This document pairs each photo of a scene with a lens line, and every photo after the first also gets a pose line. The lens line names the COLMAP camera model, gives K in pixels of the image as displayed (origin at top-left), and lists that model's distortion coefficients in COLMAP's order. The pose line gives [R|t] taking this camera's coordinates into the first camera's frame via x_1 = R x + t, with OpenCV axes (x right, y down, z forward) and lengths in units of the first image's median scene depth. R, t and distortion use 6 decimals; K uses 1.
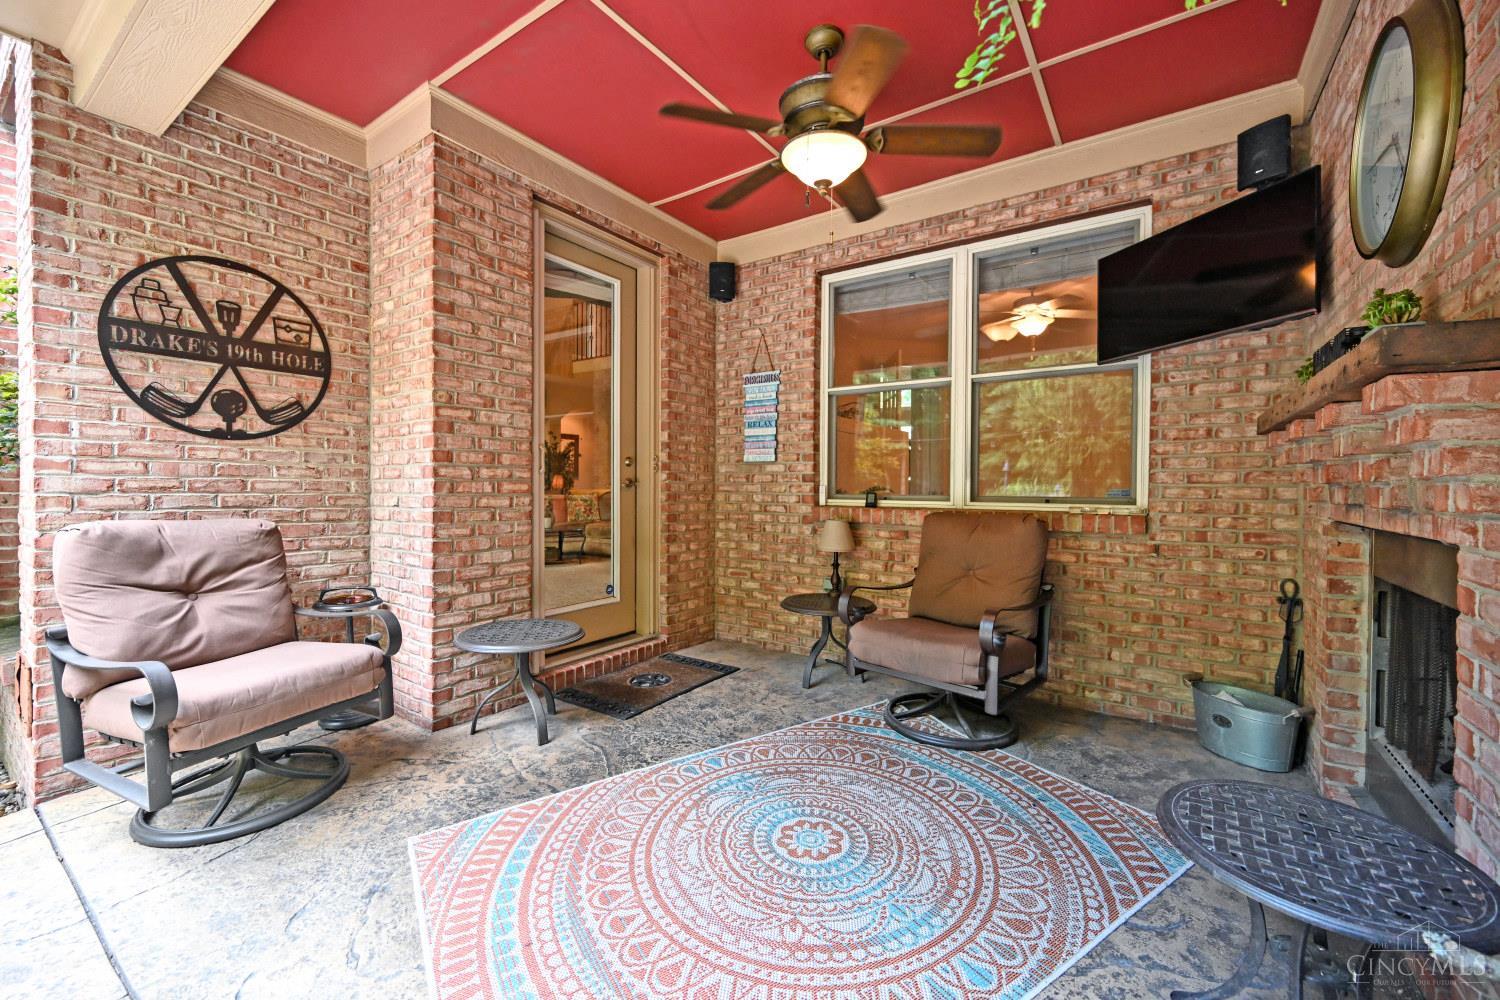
lens RADIAL K [[594.2, 0, 748.8], [0, 594.2, 494.0], [0, 0, 1]] dist [-0.000237, 0.000224]
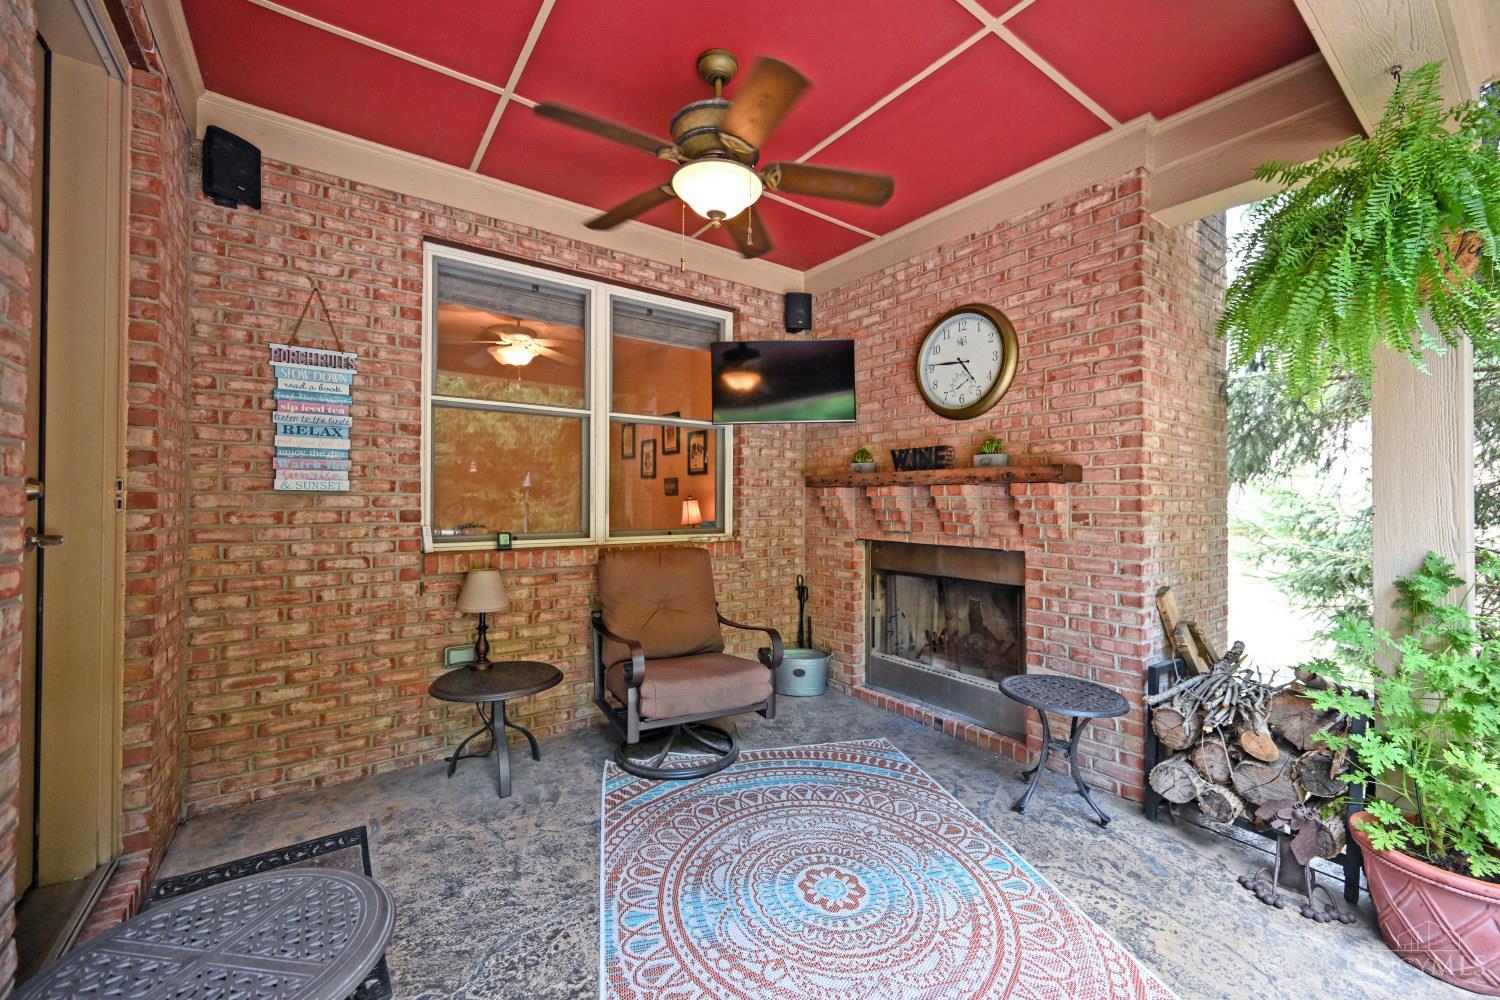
lens RADIAL K [[594.2, 0, 748.8], [0, 594.2, 494.0], [0, 0, 1]] dist [-0.000237, 0.000224]
pose [[0.336429, 0.005509, 0.941693, -0.543503], [0.011875, 0.999879, -0.010091, -0.051303], [-0.941634, 0.014577, 0.336323, 0.469592]]
